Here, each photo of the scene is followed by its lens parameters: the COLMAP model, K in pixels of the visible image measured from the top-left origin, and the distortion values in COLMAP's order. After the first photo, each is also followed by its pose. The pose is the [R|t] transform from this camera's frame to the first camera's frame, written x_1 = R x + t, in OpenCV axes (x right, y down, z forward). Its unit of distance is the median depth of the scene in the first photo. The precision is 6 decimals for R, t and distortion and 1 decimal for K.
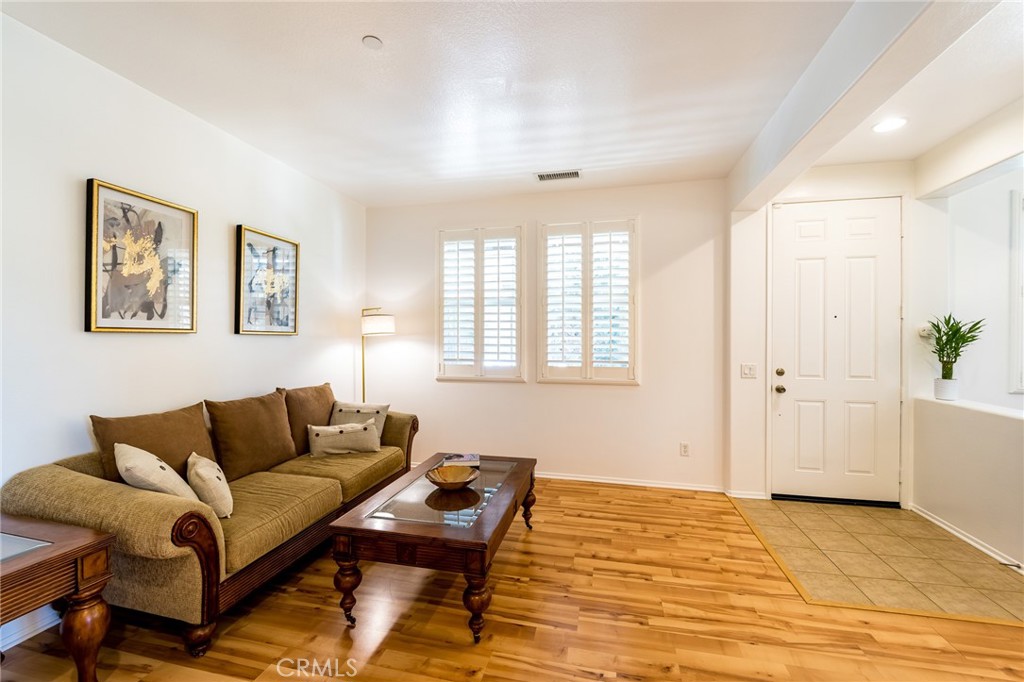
lens RADIAL K [[415.2, 0, 512.8], [0, 415.2, 341.3], [0, 0, 1]] dist [0.002468, 0.000098]
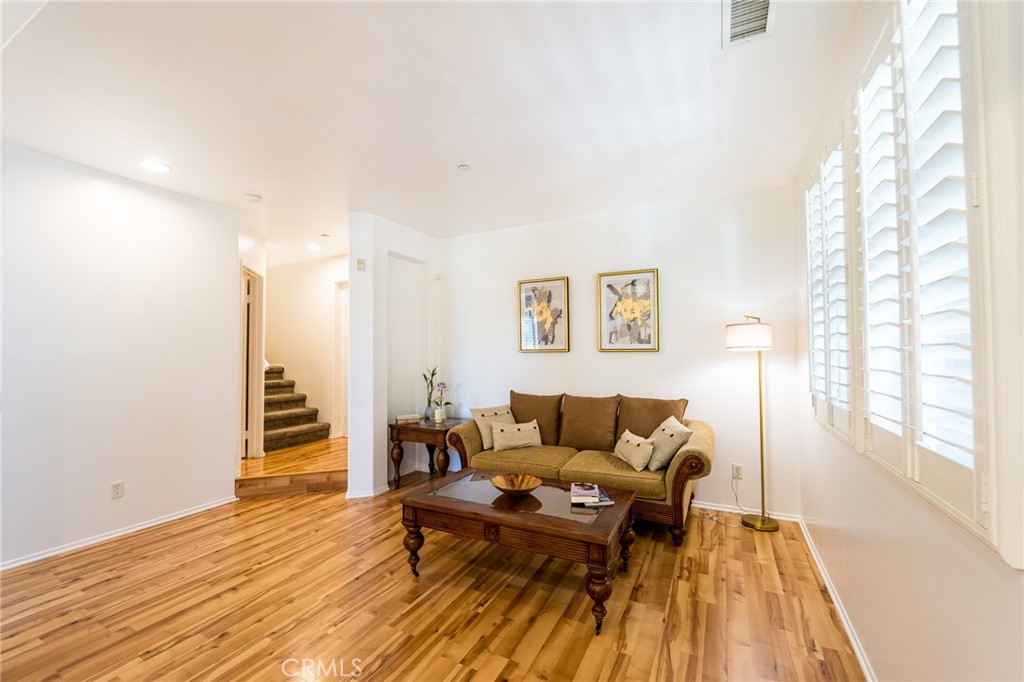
lens RADIAL K [[415.2, 0, 515.0], [0, 415.2, 340.9], [0, 0, 1]] dist [0.002468, 0.000098]
pose [[-0.238123, -0.034101, -0.970636, 0.912214], [-0.002529, 0.999402, -0.034491, -0.005159], [0.971232, -0.005758, -0.238067, 1.255201]]
